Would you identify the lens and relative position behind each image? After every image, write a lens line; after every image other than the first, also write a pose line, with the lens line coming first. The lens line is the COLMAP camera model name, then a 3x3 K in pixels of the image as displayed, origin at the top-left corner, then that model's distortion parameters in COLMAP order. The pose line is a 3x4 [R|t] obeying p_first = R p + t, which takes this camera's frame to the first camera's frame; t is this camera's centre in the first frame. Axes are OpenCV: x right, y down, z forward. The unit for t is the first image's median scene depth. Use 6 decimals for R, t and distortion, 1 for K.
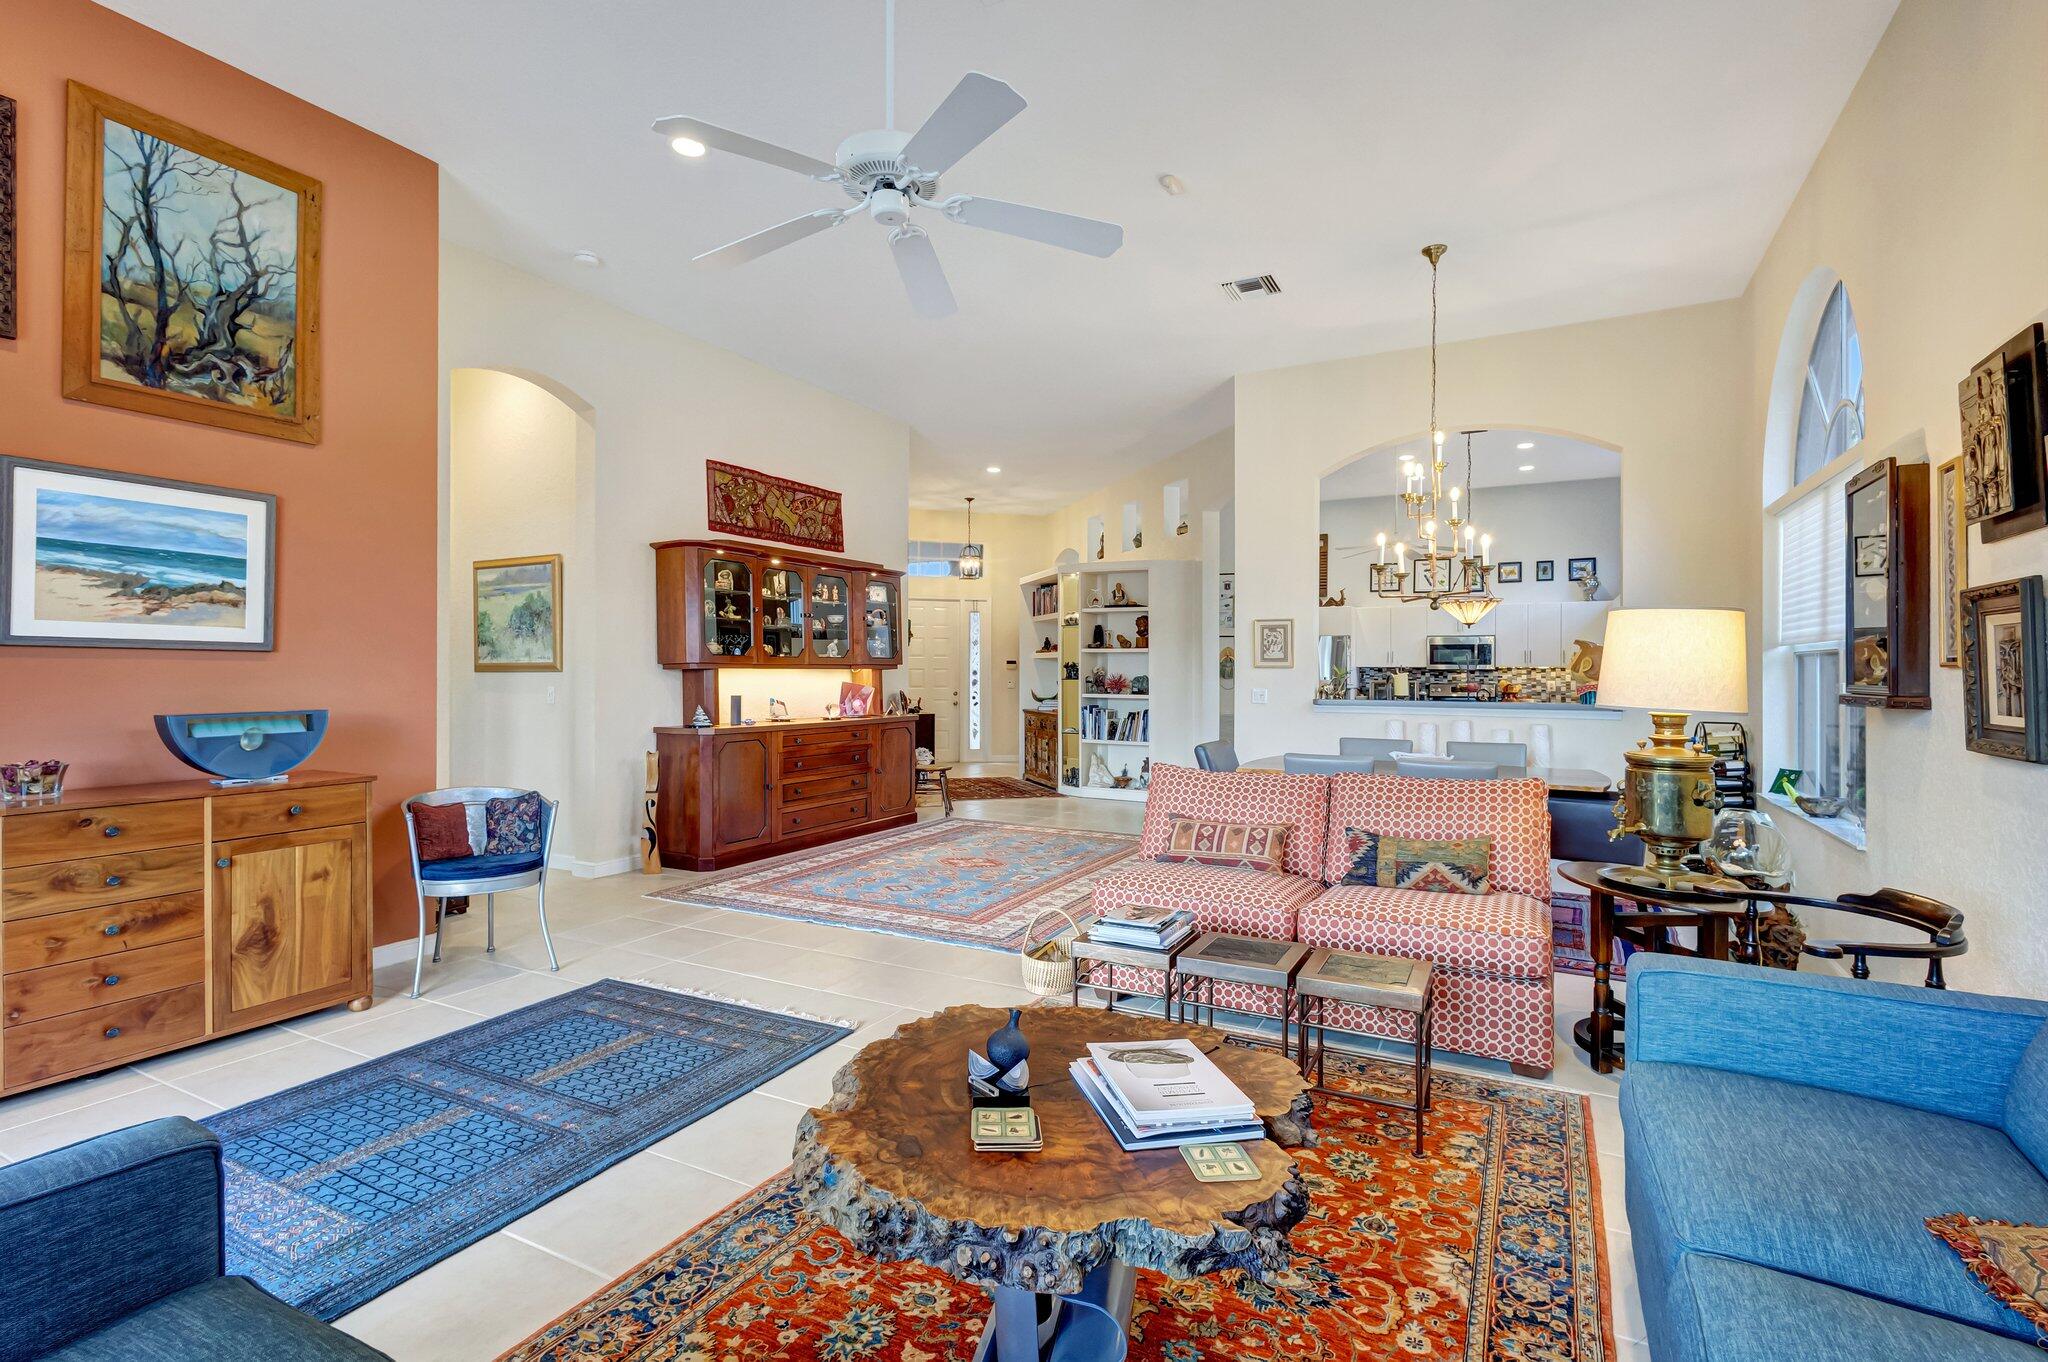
lens RADIAL K [[946.9, 0, 1009.0], [0, 946.9, 677.5], [0, 0, 1]] dist [0.010834, -0.002628]
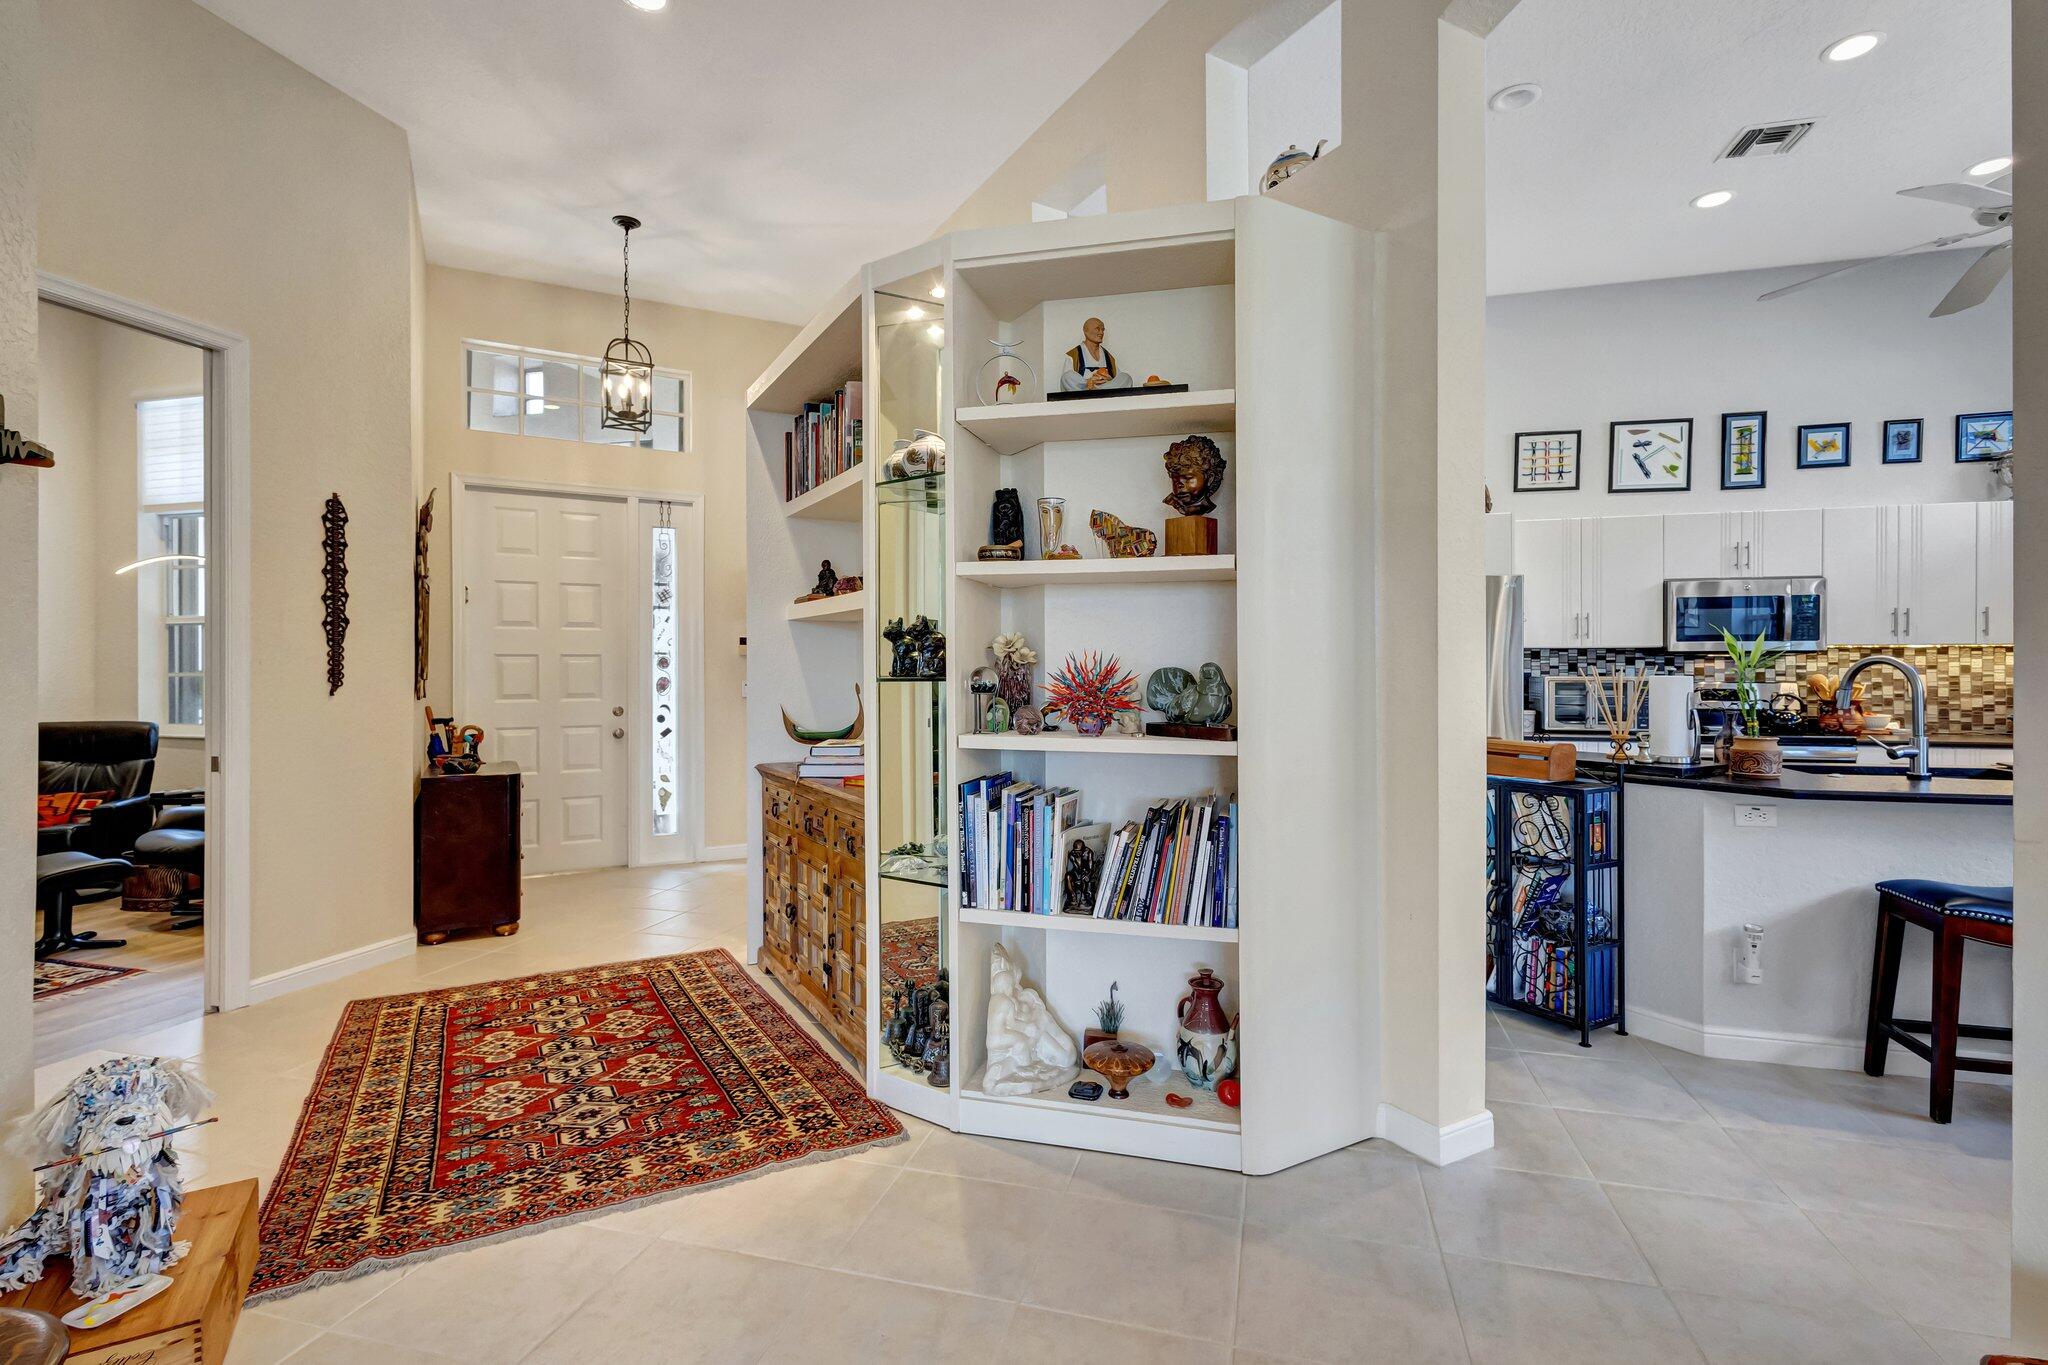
lens RADIAL K [[946.9, 0, 1008.1], [0, 946.9, 675.3], [0, 0, 1]] dist [0.010834, -0.002628]
pose [[0.976035, -0.005322, 0.217550, 0.033568], [0.004629, 0.999982, 0.003692, -0.000229], [-0.217566, -0.002596, 0.976042, 0.746236]]
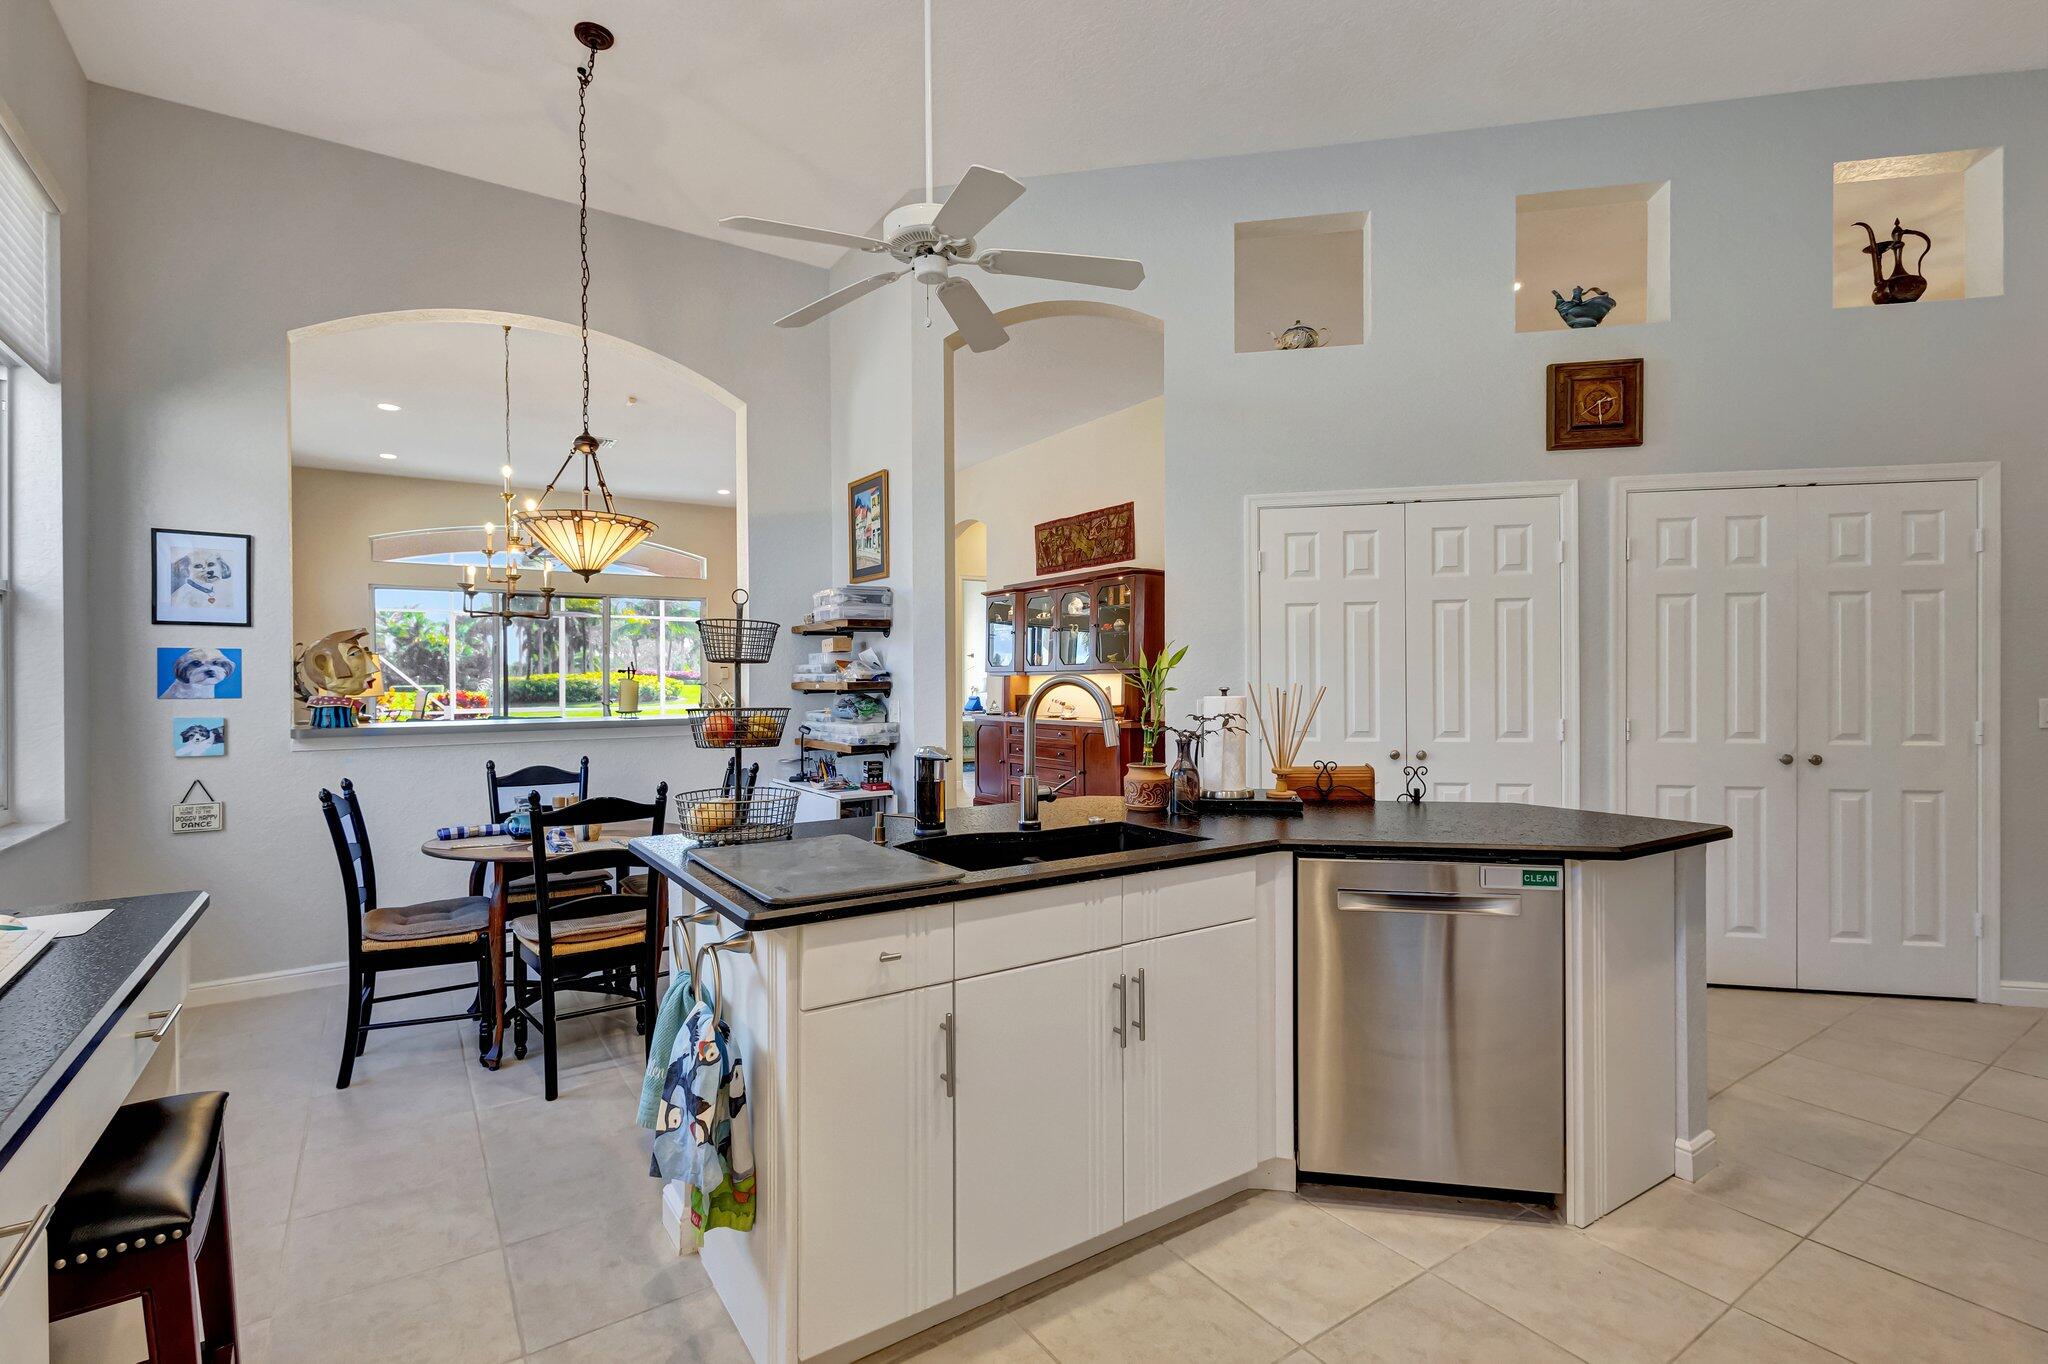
lens RADIAL K [[946.9, 0, 1024.0], [0, 946.9, 679.2], [0, 0, 1]] dist [0.010834, -0.002628]
pose [[-0.469748, -0.000400, -0.882800, 0.628070], [0.002965, 0.999994, -0.002031, -0.001203], [0.882795, -0.003572, -0.469744, 1.116805]]
